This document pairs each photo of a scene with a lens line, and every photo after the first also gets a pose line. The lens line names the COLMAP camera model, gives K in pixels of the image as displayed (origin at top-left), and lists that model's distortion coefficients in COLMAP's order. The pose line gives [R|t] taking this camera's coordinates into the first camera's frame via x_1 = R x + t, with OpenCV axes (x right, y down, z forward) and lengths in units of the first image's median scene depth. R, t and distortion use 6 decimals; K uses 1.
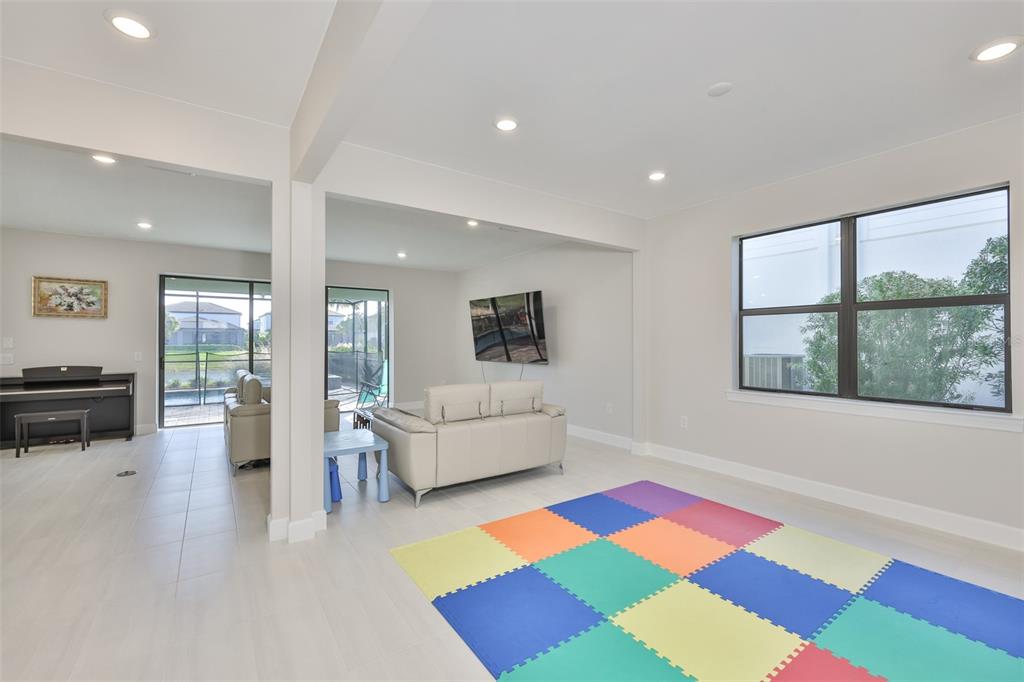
lens RADIAL K [[413.2, 0, 473.5], [0, 413.2, 340.3], [0, 0, 1]] dist [-0.001063, -0.000281]
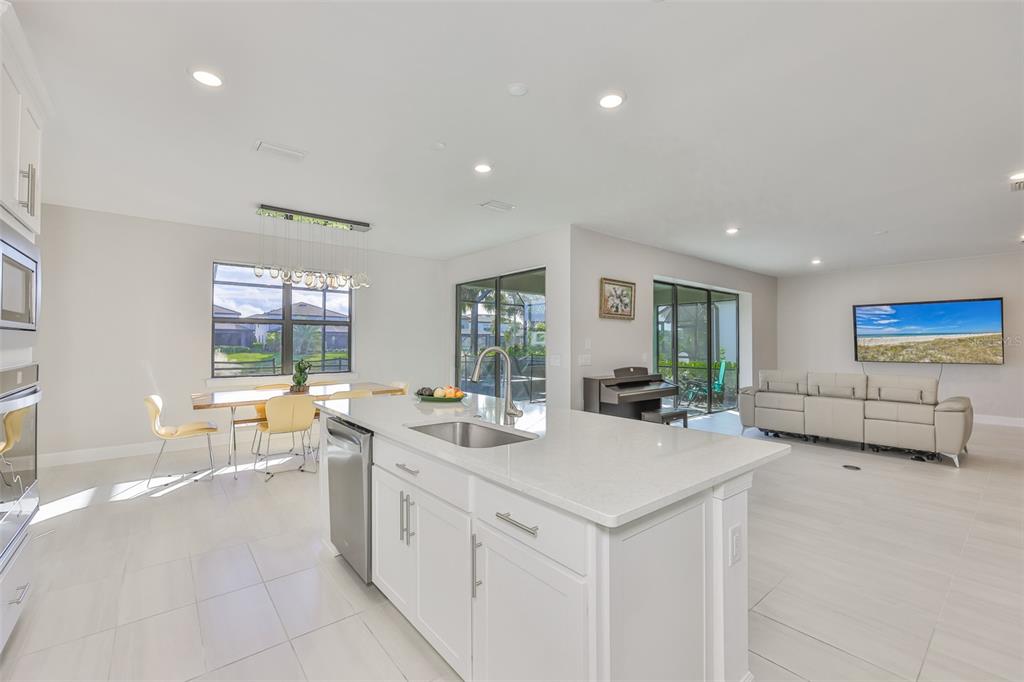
lens RADIAL K [[434.9, 0, 509.7], [0, 434.9, 340.4], [0, 0, 1]] dist [-0.001964, -0.000405]
pose [[0.991330, -0.002720, 0.131365, -1.382267], [0.003278, 0.999986, -0.004033, 0.000830], [-0.131352, 0.004429, 0.991326, -0.022230]]
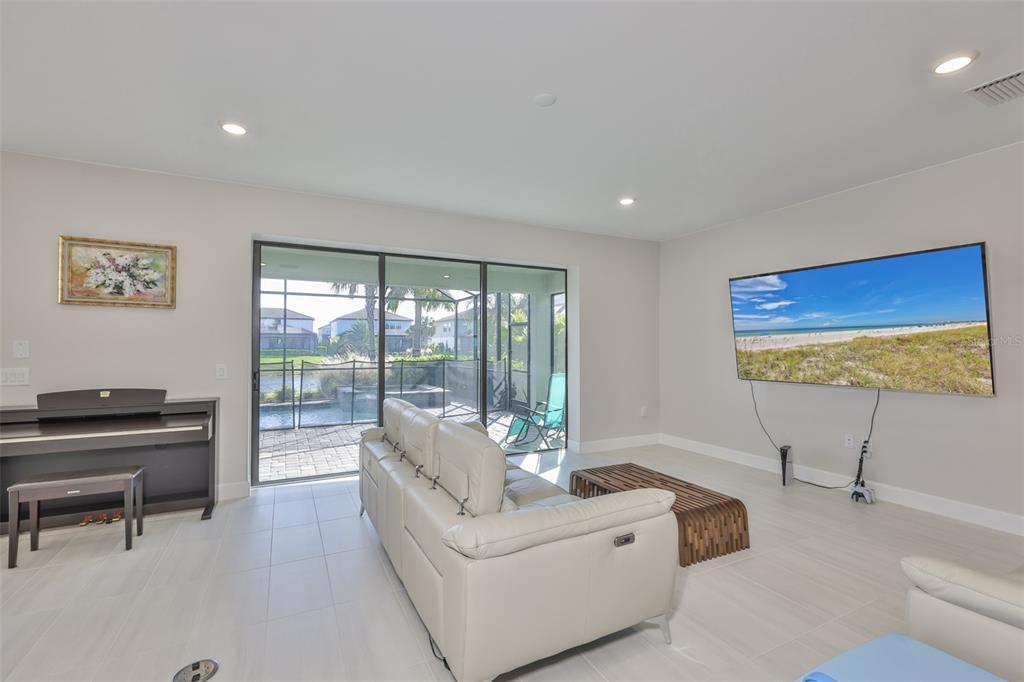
lens RADIAL K [[428.2, 0, 497.9], [0, 428.2, 337.0], [0, 0, 1]] dist [-0.014499, -0.000100]
pose [[0.994665, -0.006473, -0.102955, -0.368603], [0.004689, 0.999835, -0.017553, 0.002518], [0.103052, 0.016976, 0.994531, 0.449139]]
